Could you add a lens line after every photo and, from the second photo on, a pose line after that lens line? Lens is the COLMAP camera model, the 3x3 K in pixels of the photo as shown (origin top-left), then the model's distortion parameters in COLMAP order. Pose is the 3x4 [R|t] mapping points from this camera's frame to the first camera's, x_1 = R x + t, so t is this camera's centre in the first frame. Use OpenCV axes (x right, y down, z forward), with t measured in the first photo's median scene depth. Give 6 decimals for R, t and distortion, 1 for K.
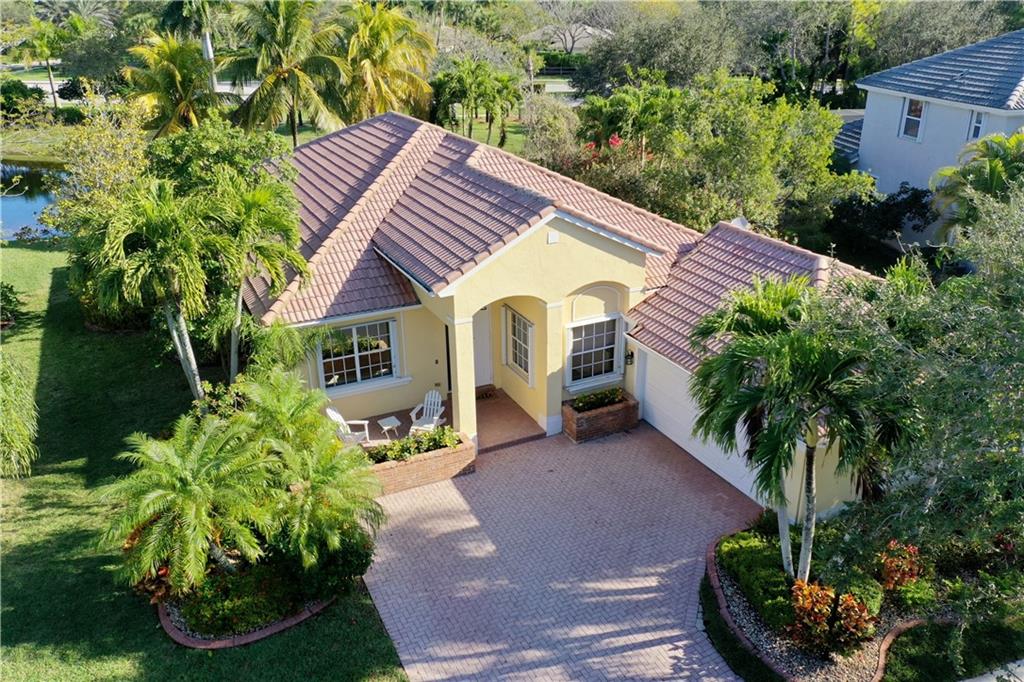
lens RADIAL K [[811.3, 0, 512.0], [0, 811.3, 341.0], [0, 0, 1]] dist [0.002503, 0.141118]
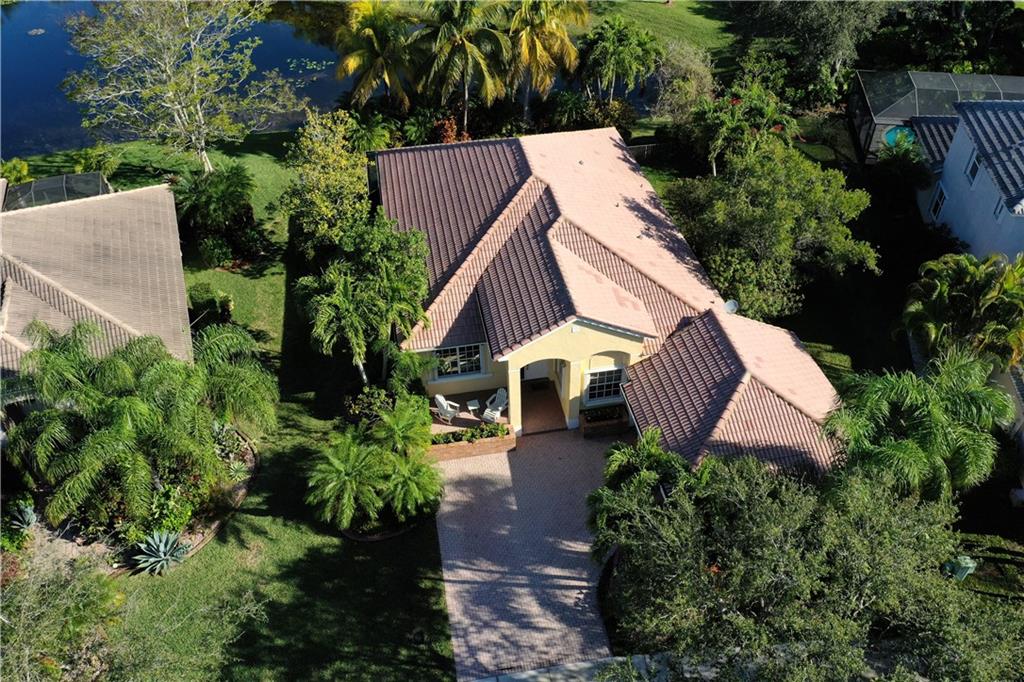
lens RADIAL K [[811.3, 0, 512.0], [0, 811.3, 341.0], [0, 0, 1]] dist [0.002503, 0.141118]
pose [[0.960827, 0.174224, -0.215538, 0.254954], [-0.094973, 0.937596, 0.334505, -0.577149], [0.260366, -0.300932, 0.917415, -0.443354]]
